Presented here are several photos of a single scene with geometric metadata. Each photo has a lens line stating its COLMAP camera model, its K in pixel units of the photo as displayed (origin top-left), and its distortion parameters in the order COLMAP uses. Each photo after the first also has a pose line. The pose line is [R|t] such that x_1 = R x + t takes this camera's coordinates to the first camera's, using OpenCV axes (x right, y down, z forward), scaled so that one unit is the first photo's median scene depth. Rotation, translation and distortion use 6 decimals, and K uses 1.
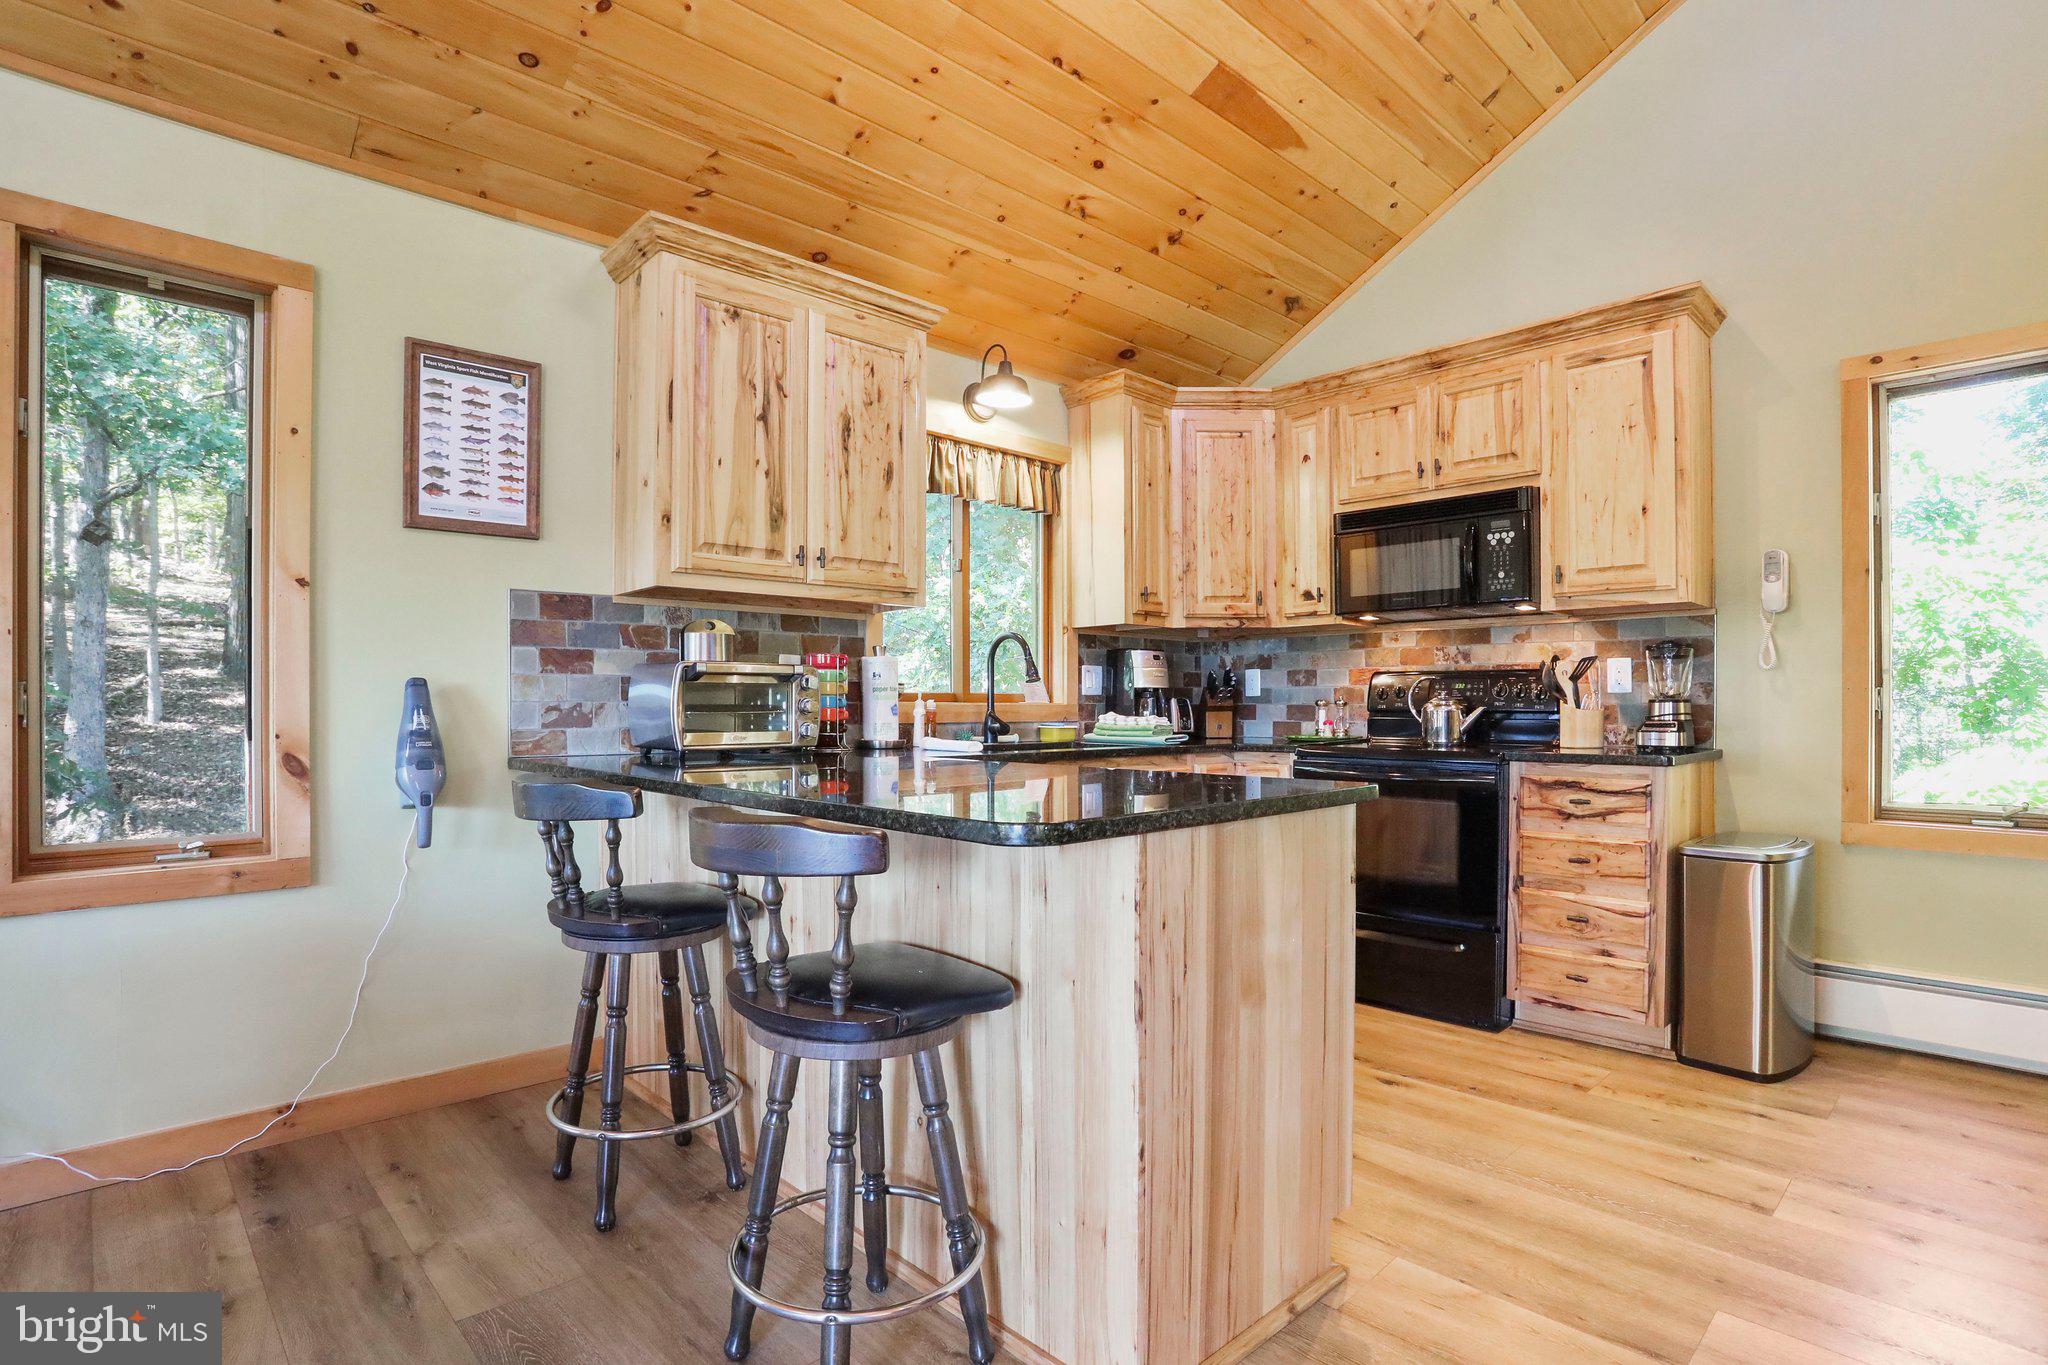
lens RADIAL K [[1009.9, 0, 1049.8], [0, 1009.9, 702.4], [0, 0, 1]] dist [-0.060721, 0.022245]
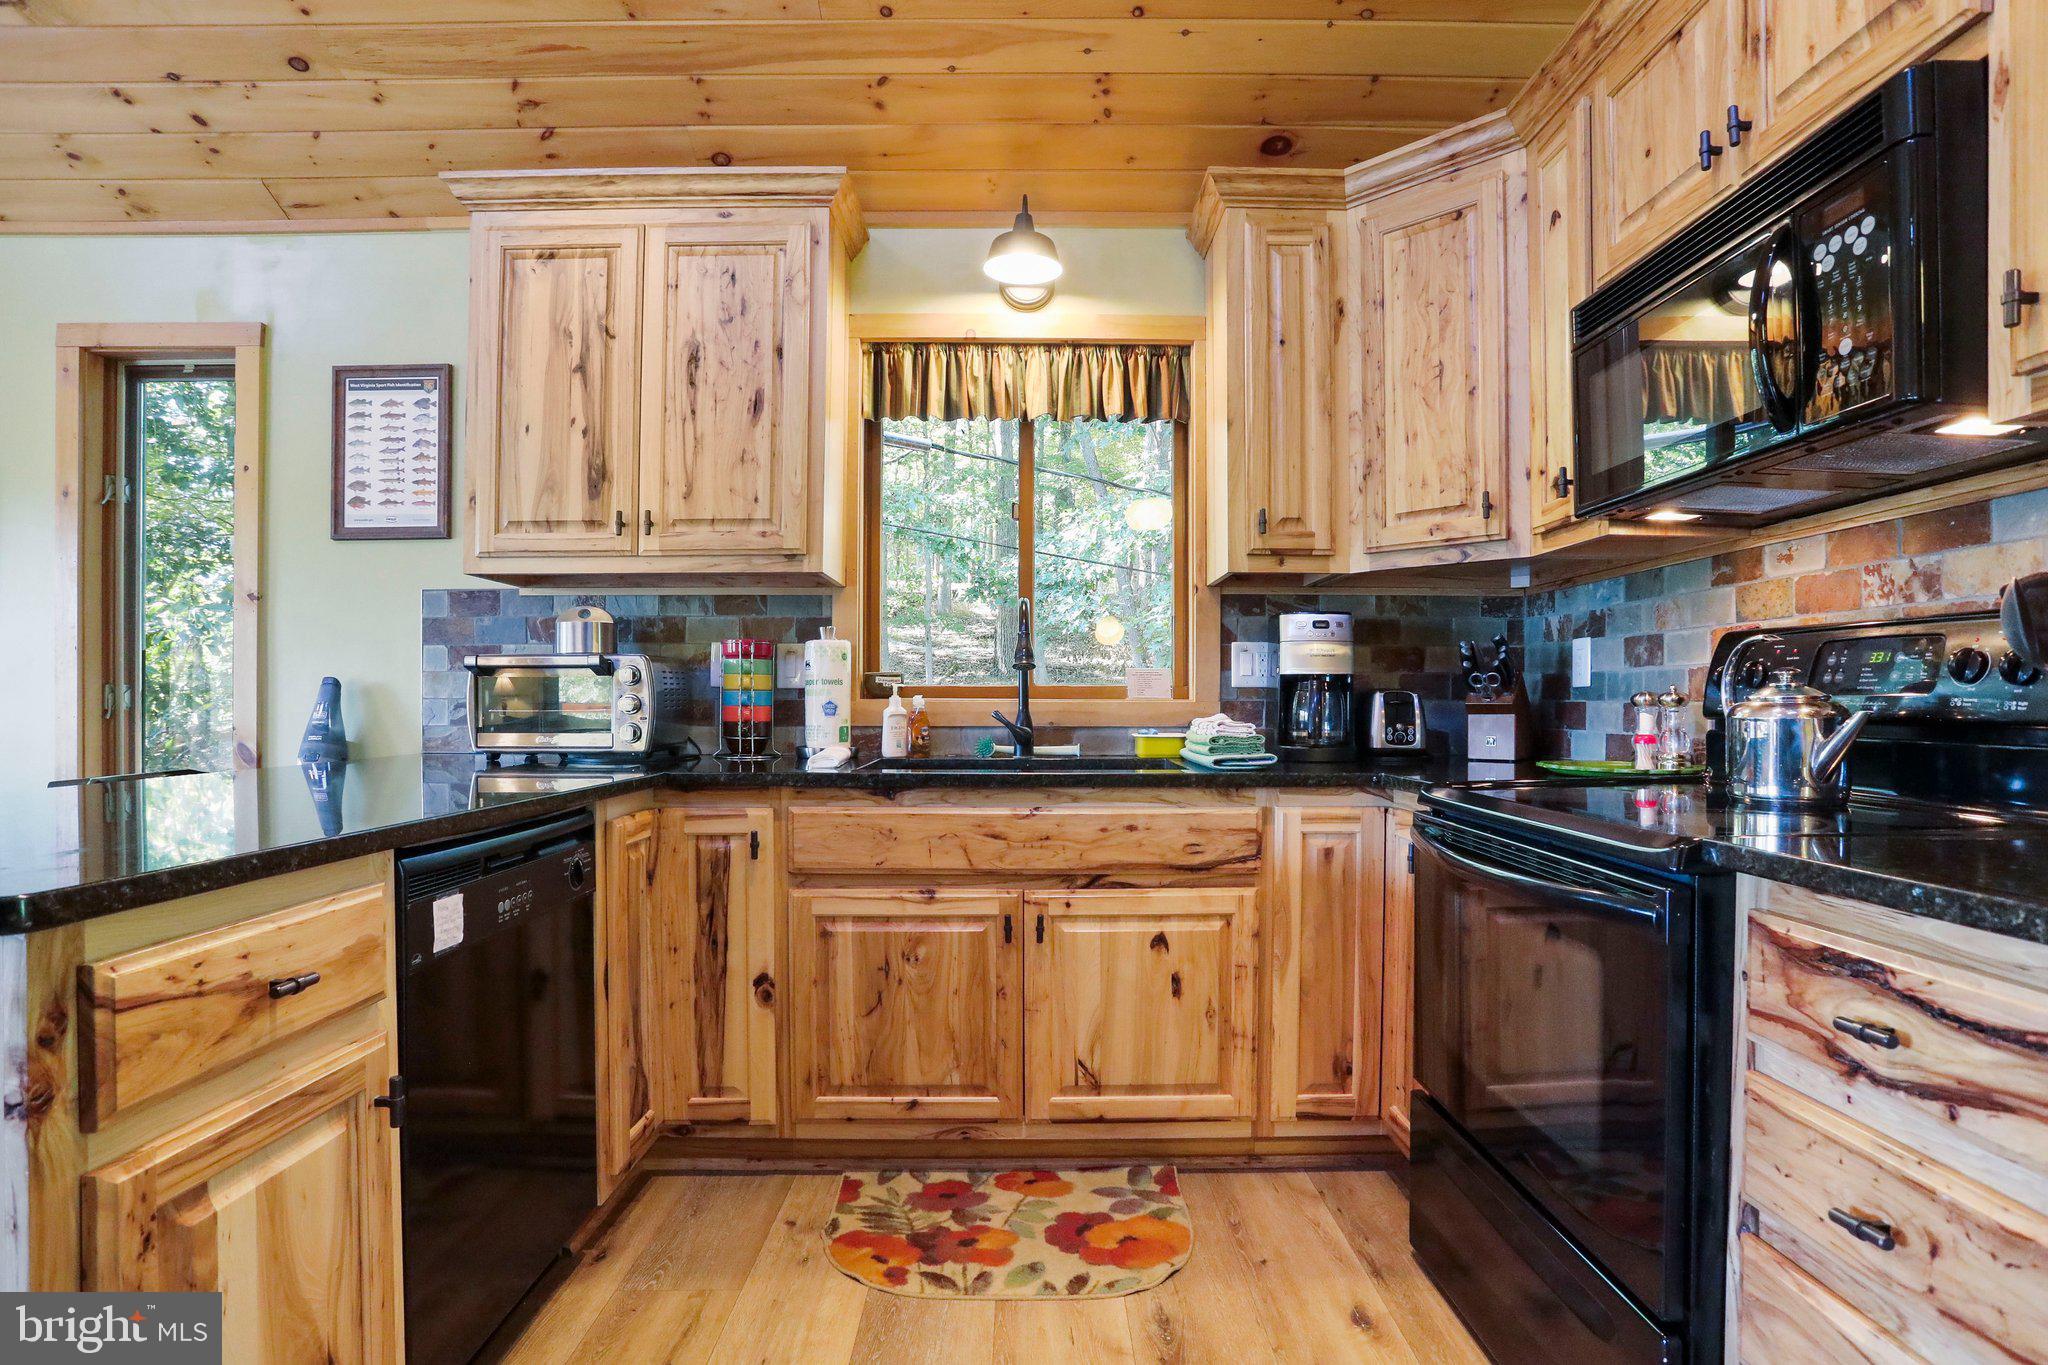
lens RADIAL K [[1009.9, 0, 1030.2], [0, 1009.9, 705.0], [0, 0, 1]] dist [-0.060721, 0.022245]
pose [[0.724438, 0.003627, -0.689330, 0.541623], [0.001216, 0.999978, 0.006540, -0.000361], [0.689339, -0.005576, 0.724418, 0.603706]]
